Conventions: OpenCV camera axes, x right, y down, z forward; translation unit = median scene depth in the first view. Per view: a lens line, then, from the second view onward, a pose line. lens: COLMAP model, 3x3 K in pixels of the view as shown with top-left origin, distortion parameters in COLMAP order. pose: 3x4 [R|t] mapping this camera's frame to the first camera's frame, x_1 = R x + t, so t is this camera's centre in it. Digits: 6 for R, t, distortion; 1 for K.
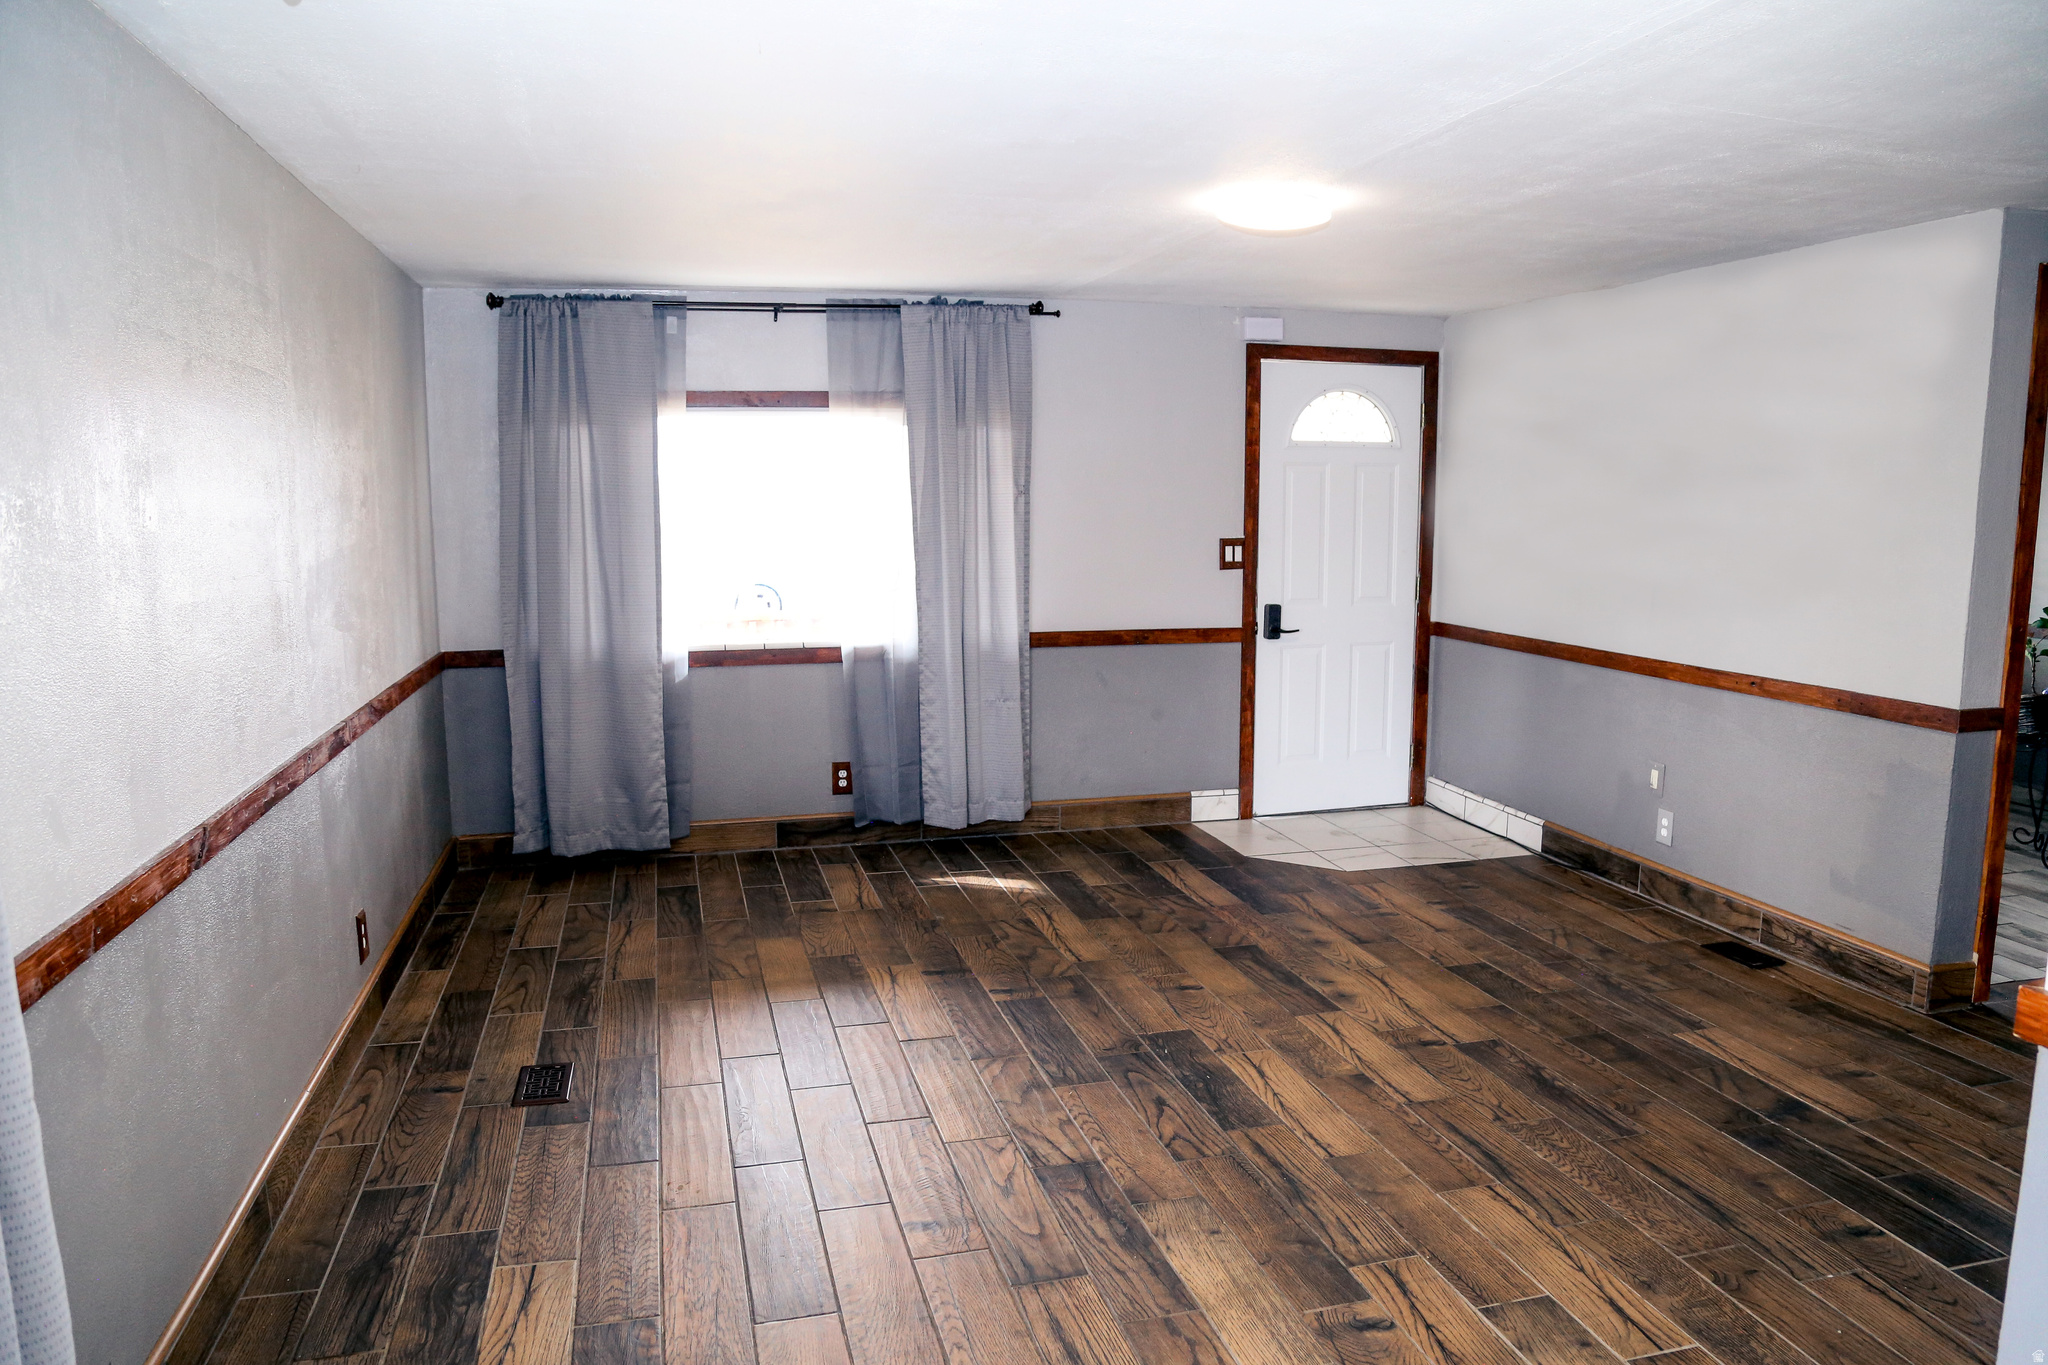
lens RADIAL K [[1379.5, 0, 1036.7], [0, 1379.5, 691.4], [0, 0, 1]] dist [-0.125330, 0.066211]
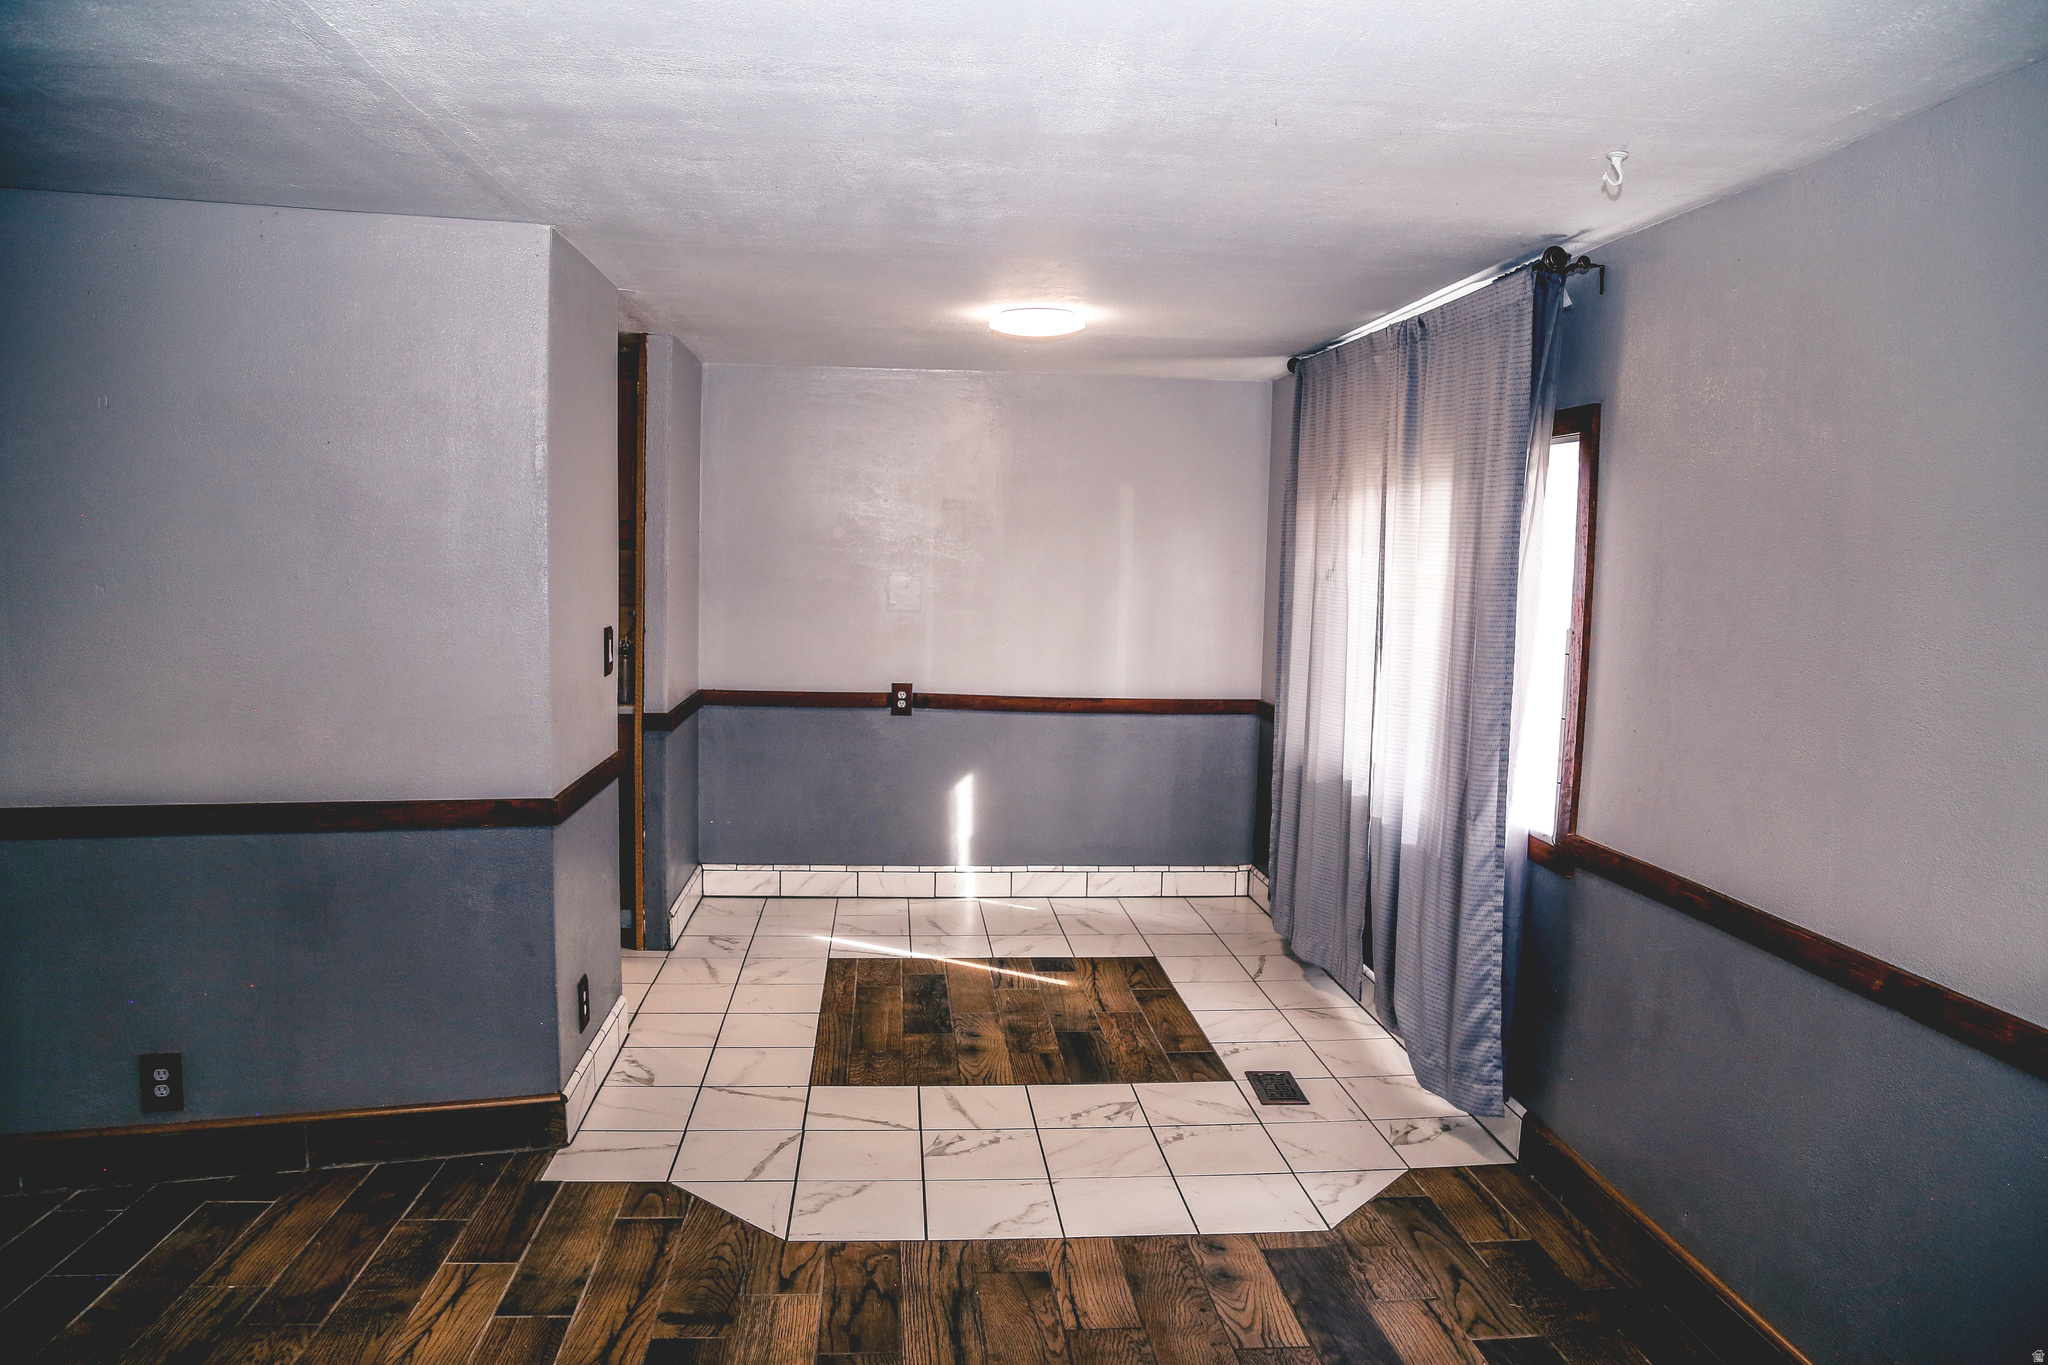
lens RADIAL K [[1379.5, 0, 1025.2], [0, 1379.5, 688.4], [0, 0, 1]] dist [-0.125330, 0.066211]
pose [[-0.985584, -0.040060, 0.164378, -0.099010], [-0.000357, 0.972055, 0.234754, -0.150085], [-0.169189, 0.231311, -0.958056, 0.988871]]
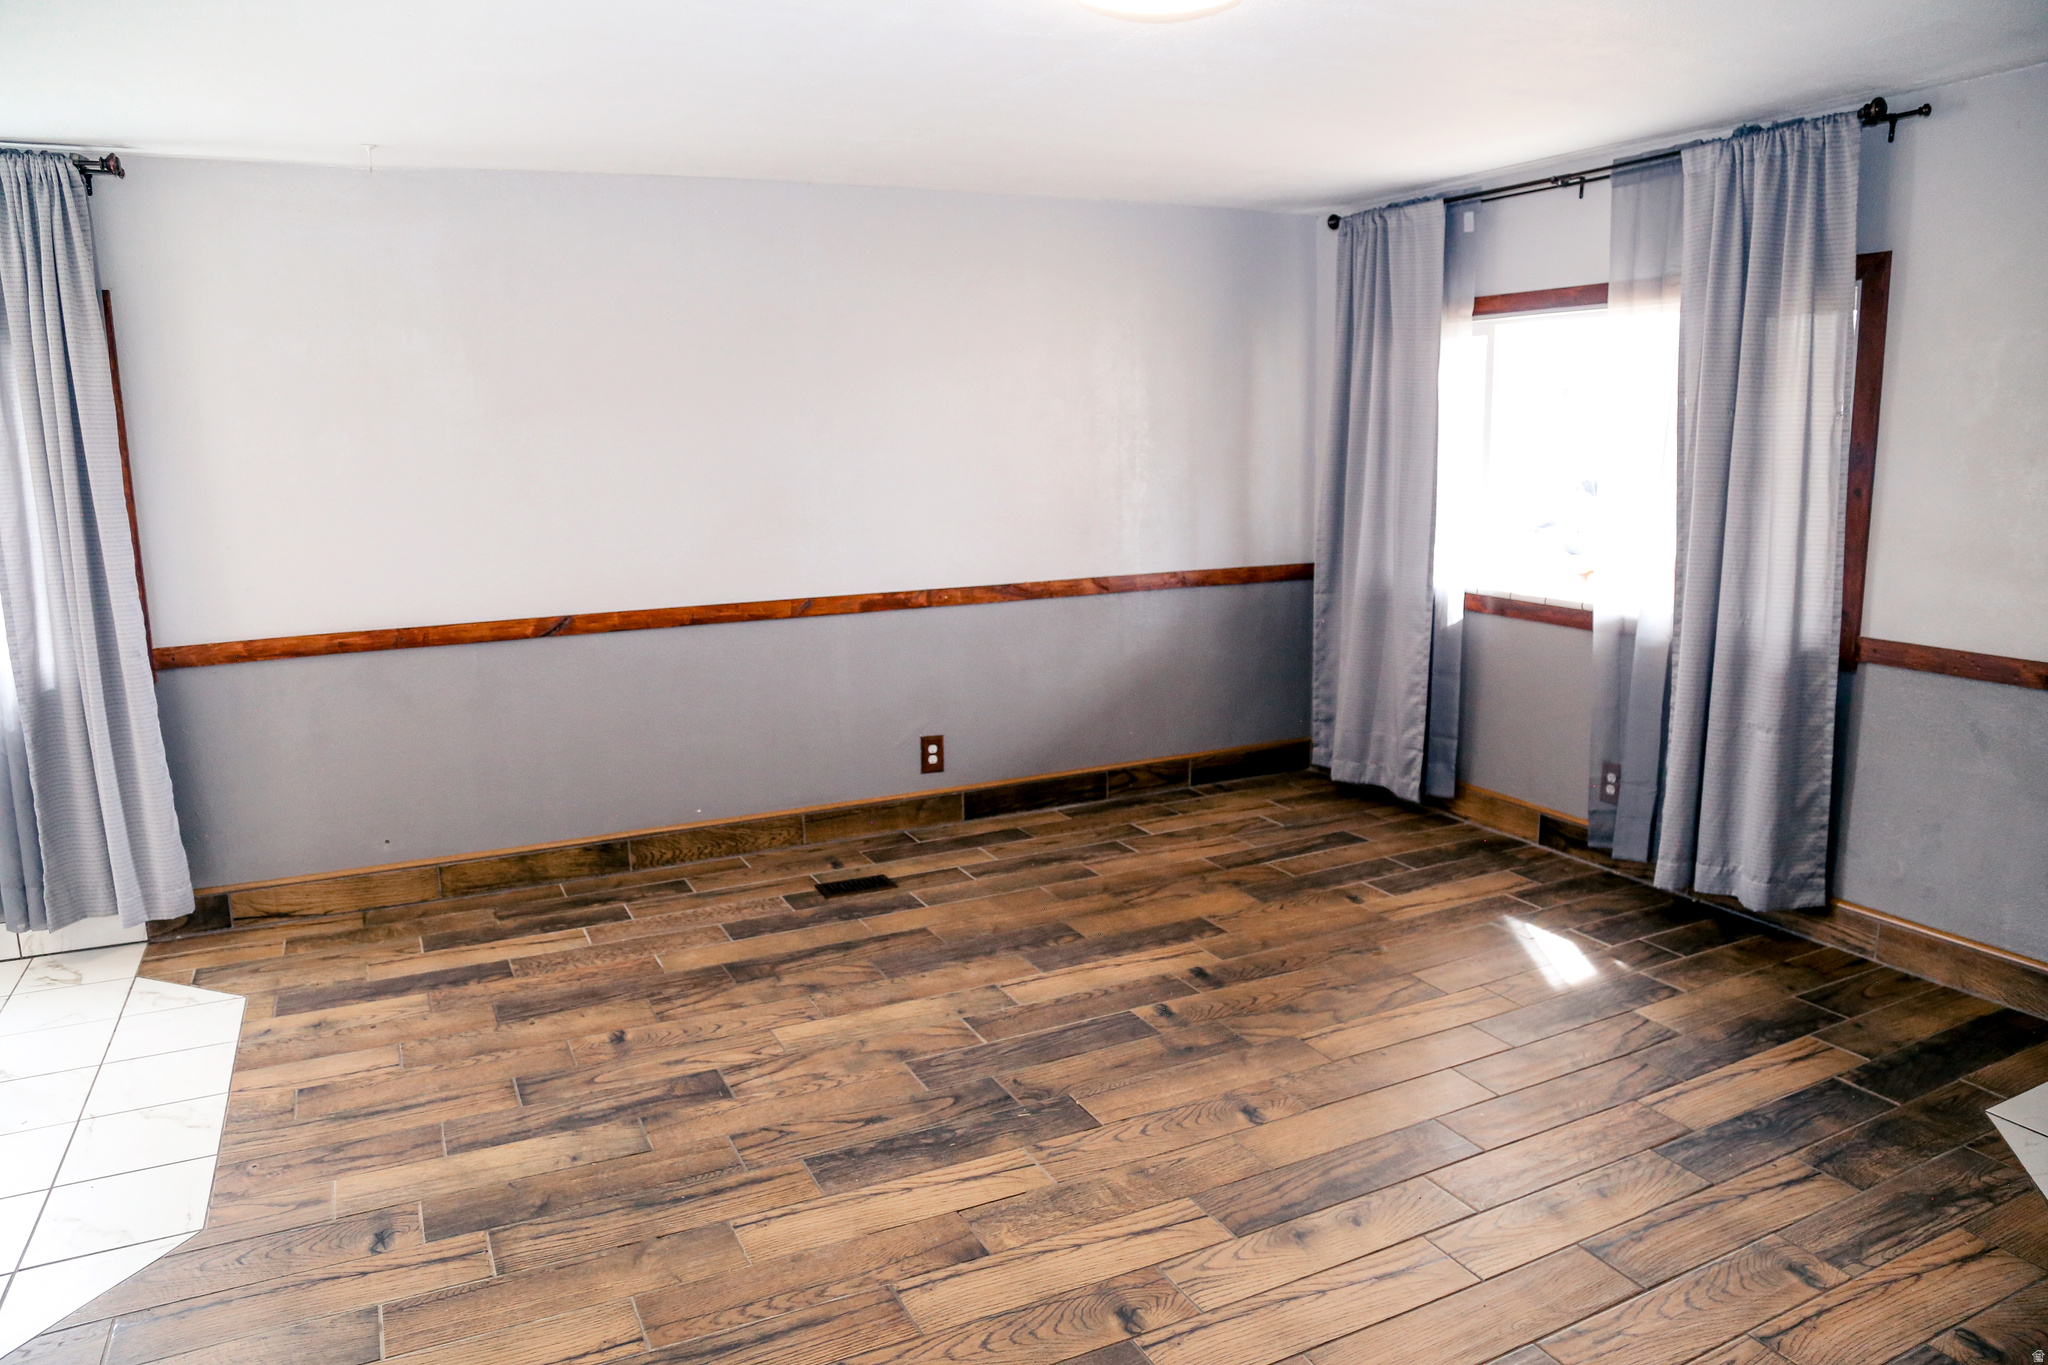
lens RADIAL K [[1379.5, 0, 1013.1], [0, 1379.5, 674.4], [0, 0, 1]] dist [-0.125330, 0.066211]
pose [[0.185703, 0.173558, -0.967157, 0.659921], [-0.123271, 0.980616, 0.152305, -0.090397], [0.974843, 0.090939, 0.203498, 0.645024]]
